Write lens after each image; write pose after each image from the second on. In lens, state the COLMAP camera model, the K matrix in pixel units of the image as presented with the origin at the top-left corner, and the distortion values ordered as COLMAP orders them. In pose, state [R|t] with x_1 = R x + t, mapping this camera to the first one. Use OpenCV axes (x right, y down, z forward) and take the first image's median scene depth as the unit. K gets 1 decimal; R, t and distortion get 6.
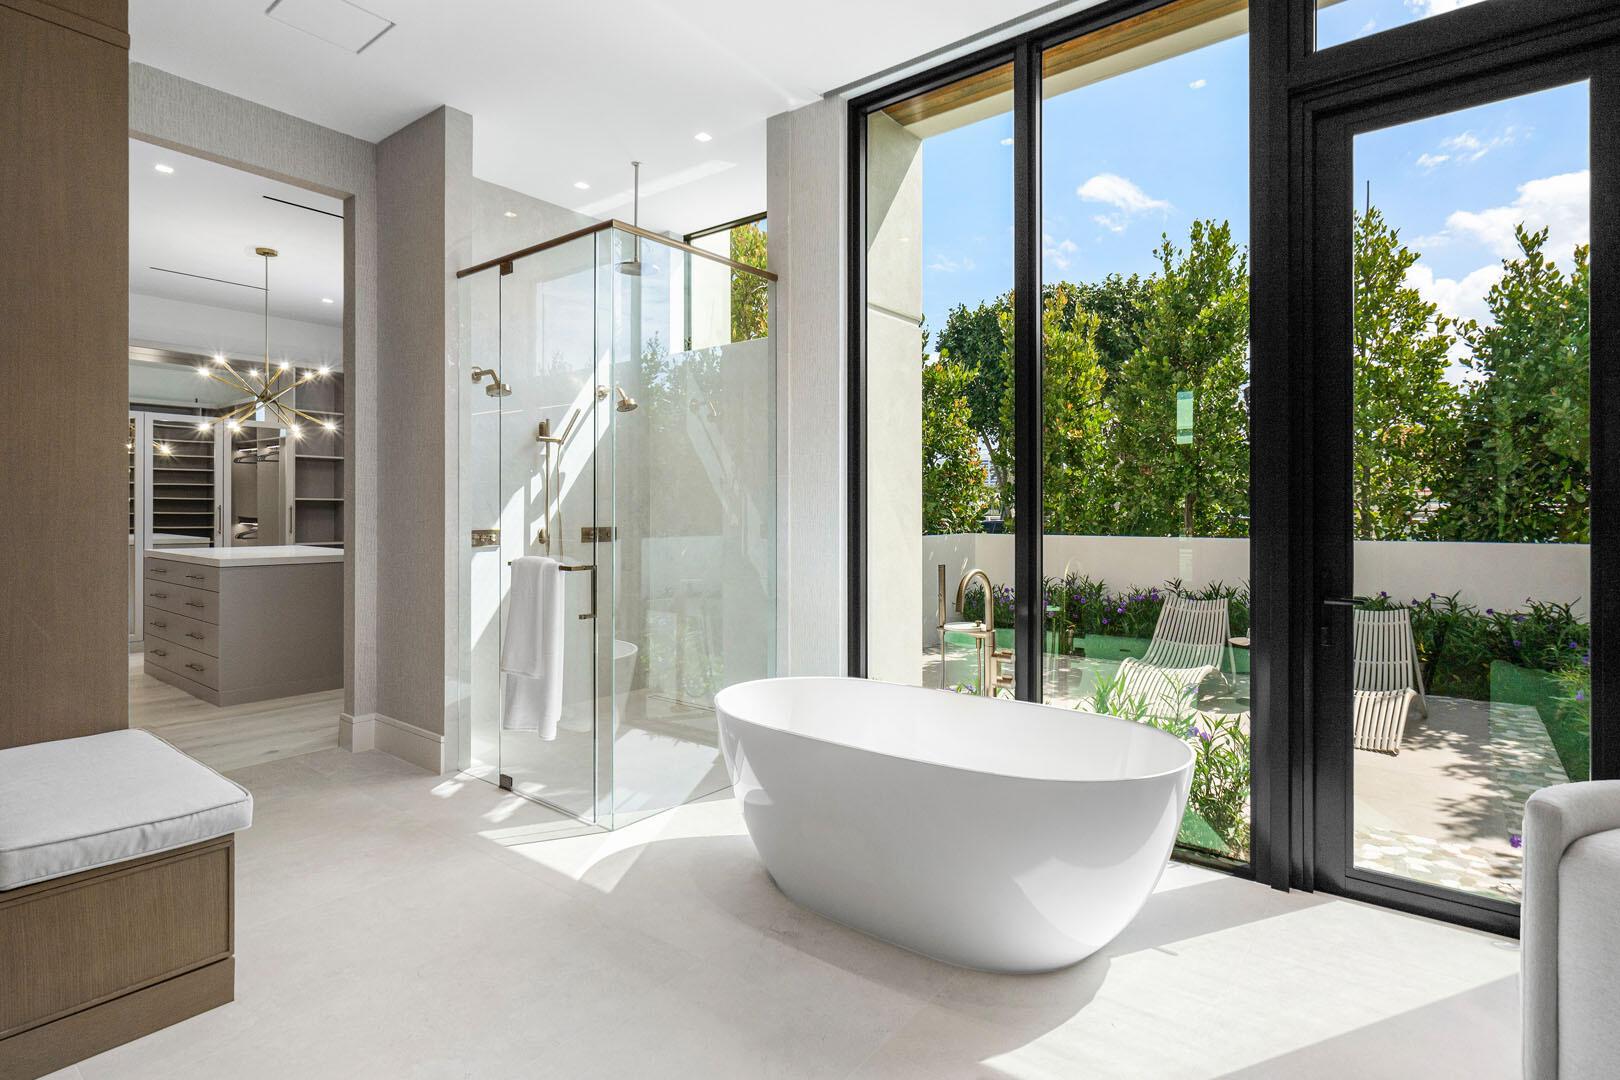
lens RADIAL K [[800.7, 0, 806.8], [0, 800.7, 534.6], [0, 0, 1]] dist [-0.001111, -0.001301]
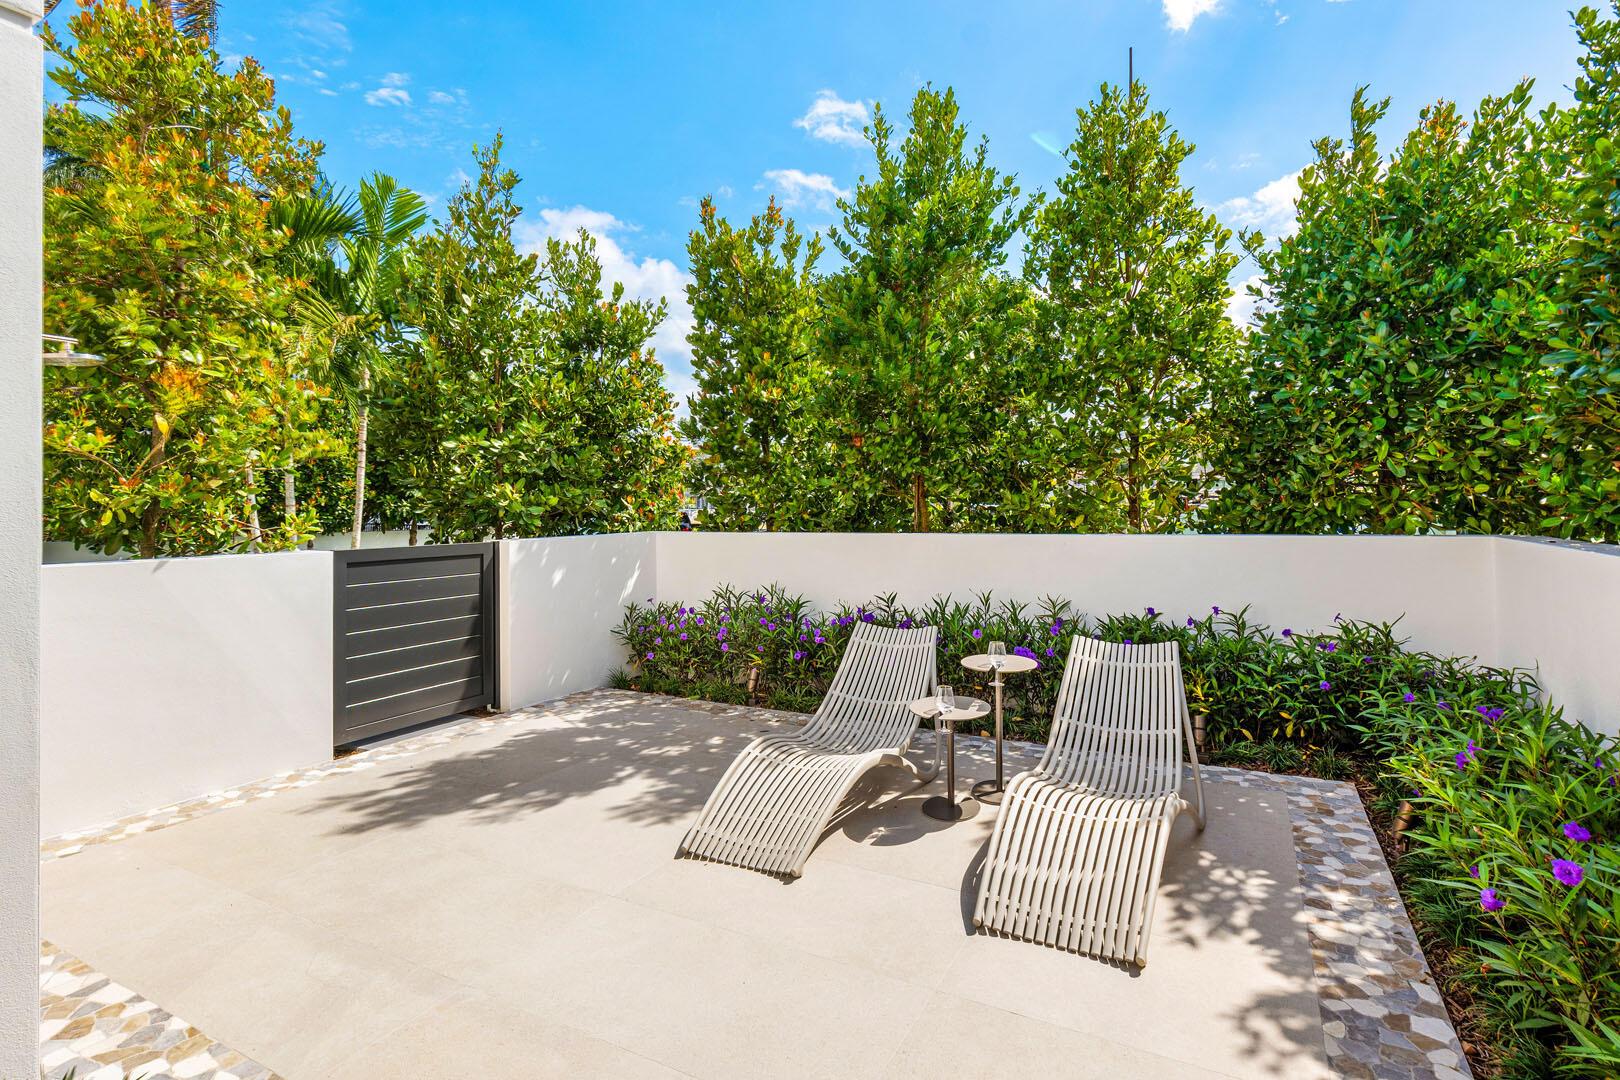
lens RADIAL K [[800.7, 0, 806.6], [0, 800.7, 531.7], [0, 0, 1]] dist [-0.001111, -0.001301]
pose [[0.983464, -0.014203, 0.180548, 0.311413], [0.014515, 0.999895, -0.000403, 0.001346], [-0.180524, 0.003017, 0.983566, 0.381464]]
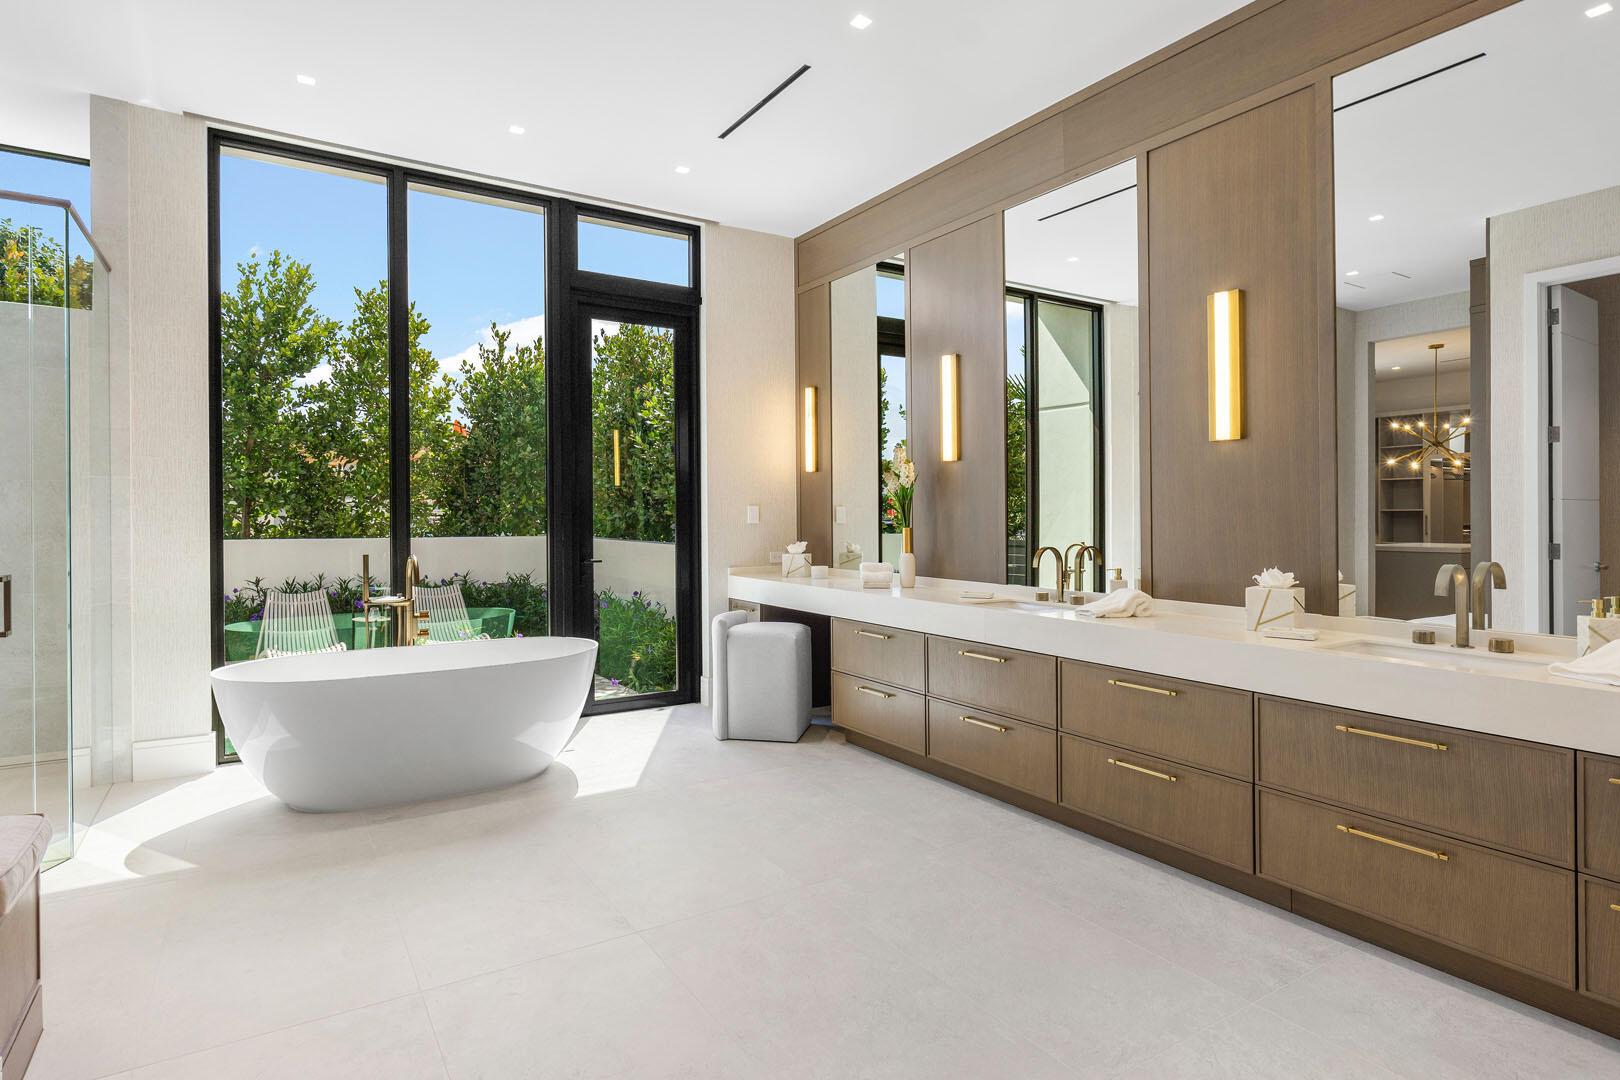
lens RADIAL K [[841.3, 0, 798.0], [0, 841.3, 528.4], [0, 0, 1]] dist [-0.002456, -0.000556]
pose [[0.325521, -0.008825, 0.945494, -0.438903], [0.017555, 0.999840, 0.003288, 0.000050], [-0.945372, 0.015528, 0.325624, -0.058747]]
